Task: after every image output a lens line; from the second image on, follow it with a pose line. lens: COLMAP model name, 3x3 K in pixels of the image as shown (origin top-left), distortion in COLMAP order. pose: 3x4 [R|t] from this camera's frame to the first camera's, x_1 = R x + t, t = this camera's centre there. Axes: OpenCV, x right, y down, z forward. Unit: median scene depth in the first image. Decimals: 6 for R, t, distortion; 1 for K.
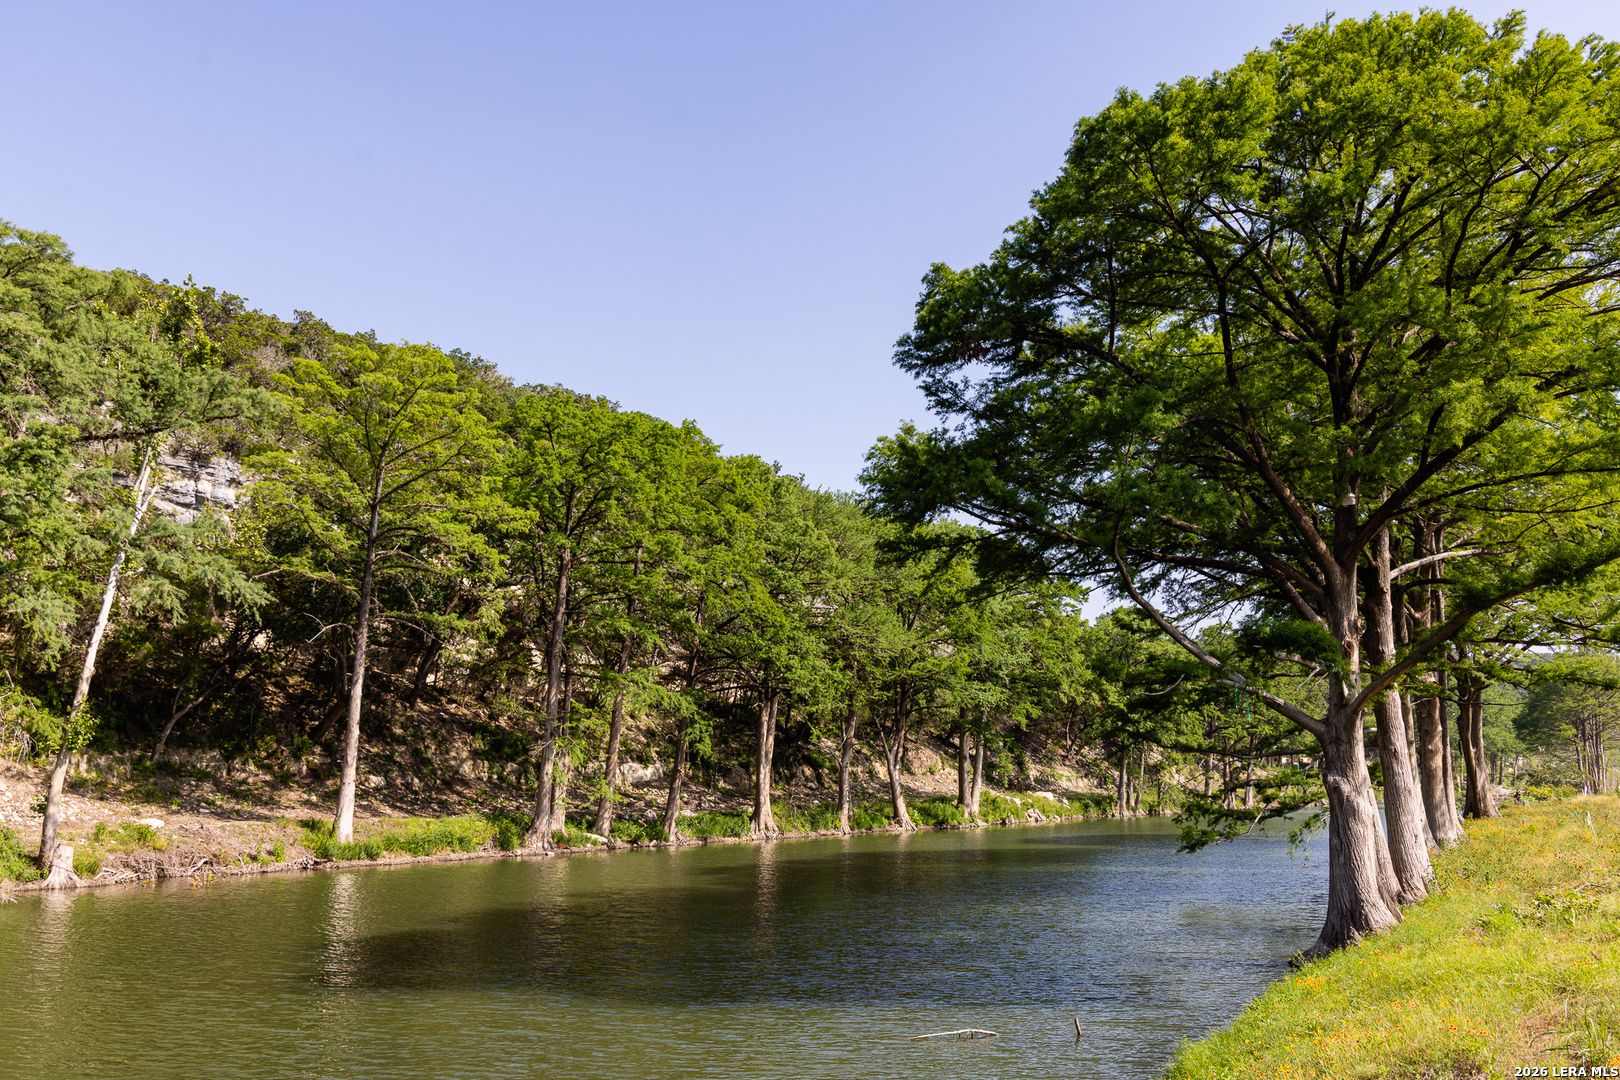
lens RADIAL K [[1441.2, 0, 808.9], [0, 1441.2, 525.8], [0, 0, 1]] dist [-0.019471, -0.024601]
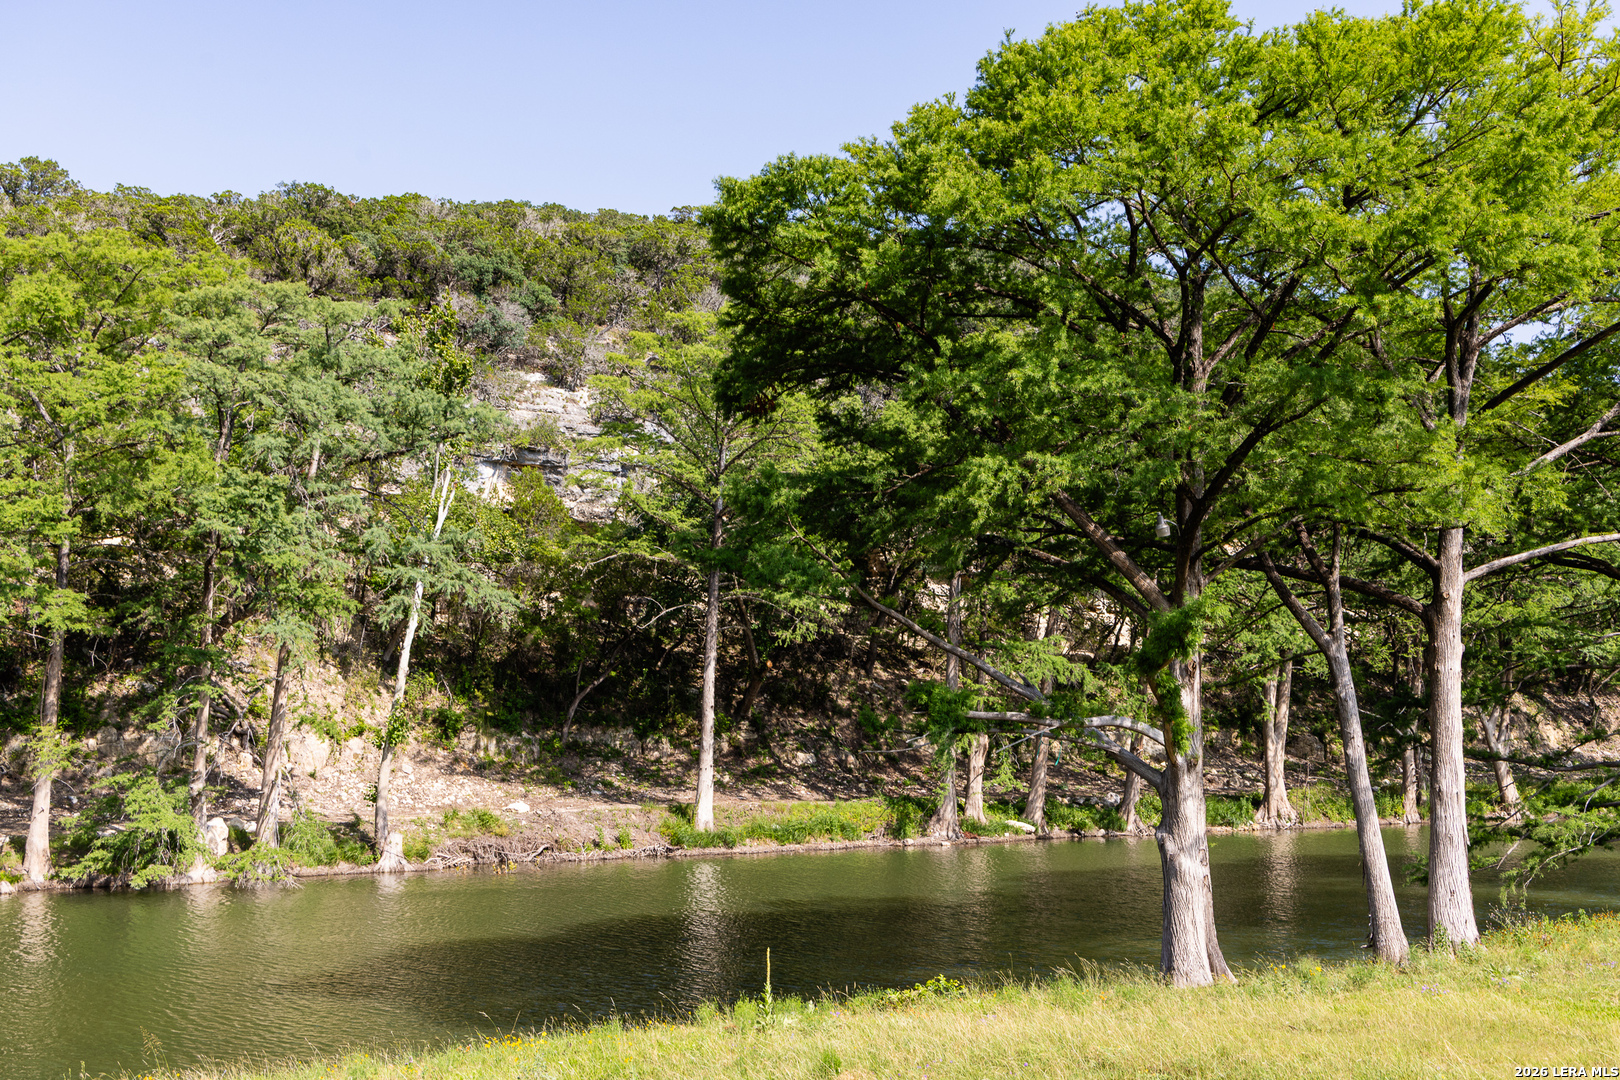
lens RADIAL K [[1902.4, 0, 811.2], [0, 1902.4, 548.1], [0, 0, 1]] dist [-0.010022, 0.000000]
pose [[0.874290, -0.039103, -0.483827, 0.345814], [0.083032, 0.994107, 0.069697, -0.049215], [0.478251, -0.101108, 0.872384, -0.065980]]
